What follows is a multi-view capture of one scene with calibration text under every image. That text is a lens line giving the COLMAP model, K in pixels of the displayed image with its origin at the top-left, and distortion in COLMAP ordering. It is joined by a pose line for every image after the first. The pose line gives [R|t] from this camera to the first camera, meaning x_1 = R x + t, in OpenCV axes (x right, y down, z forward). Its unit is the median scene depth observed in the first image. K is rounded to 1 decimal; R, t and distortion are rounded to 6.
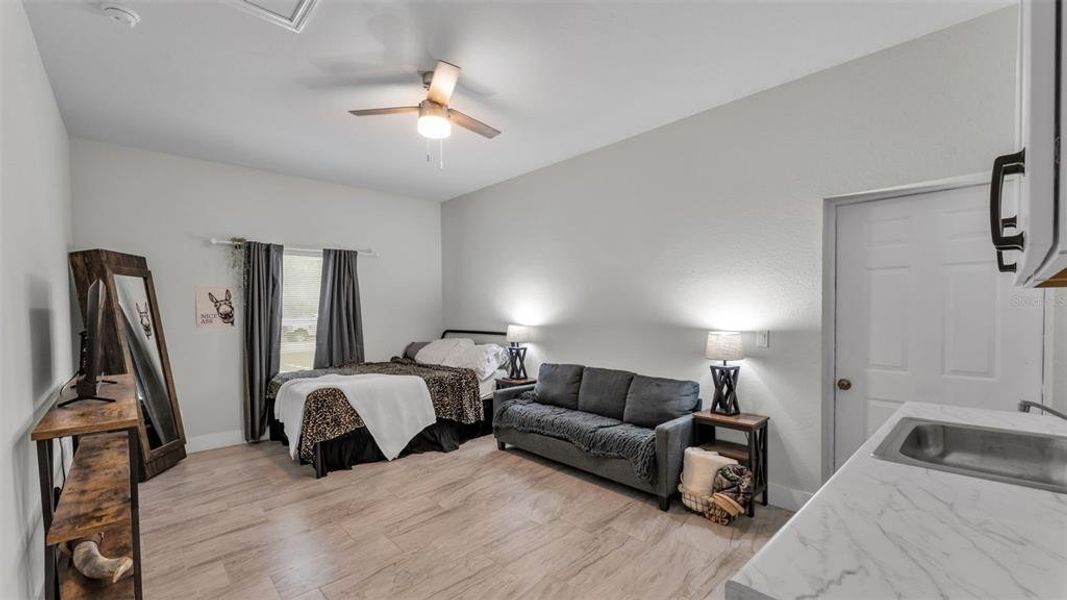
lens RADIAL K [[435.7, 0, 531.5], [0, 435.7, 314.0], [0, 0, 1]] dist [0.004267, 0.000191]
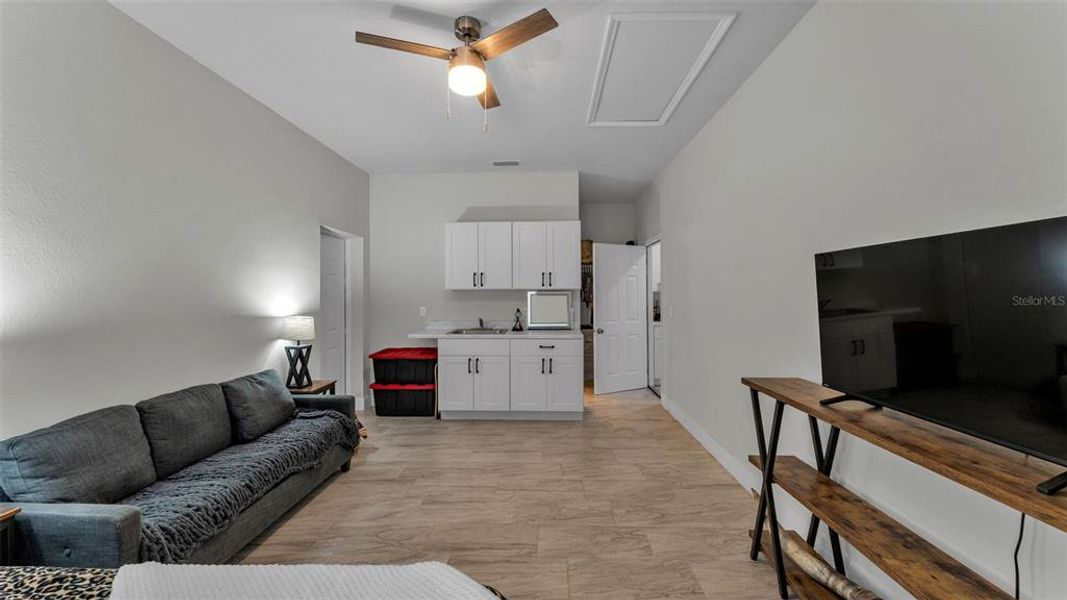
lens RADIAL K [[428.3, 0, 533.5], [0, 428.3, 300.0], [0, 0, 1]] dist [0.000971, -0.000066]
pose [[-0.707626, 0.002110, 0.706584, -0.613494], [0.020439, 0.999638, 0.017485, -0.007783], [-0.706291, 0.026815, -0.707414, 1.043603]]
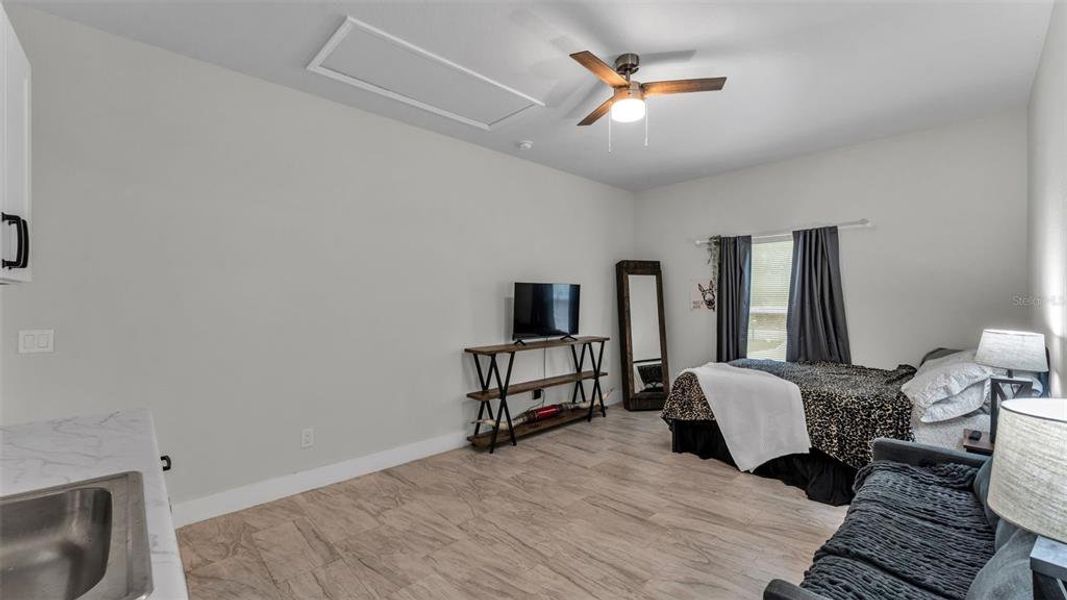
lens RADIAL K [[428.3, 0, 533.5], [0, 428.3, 300.0], [0, 0, 1]] dist [0.000971, -0.000066]
pose [[0.019407, 0.009622, -0.999765, 0.505312], [-0.010101, 0.999905, 0.009427, -0.010287], [0.999761, 0.009916, 0.019502, 0.543893]]
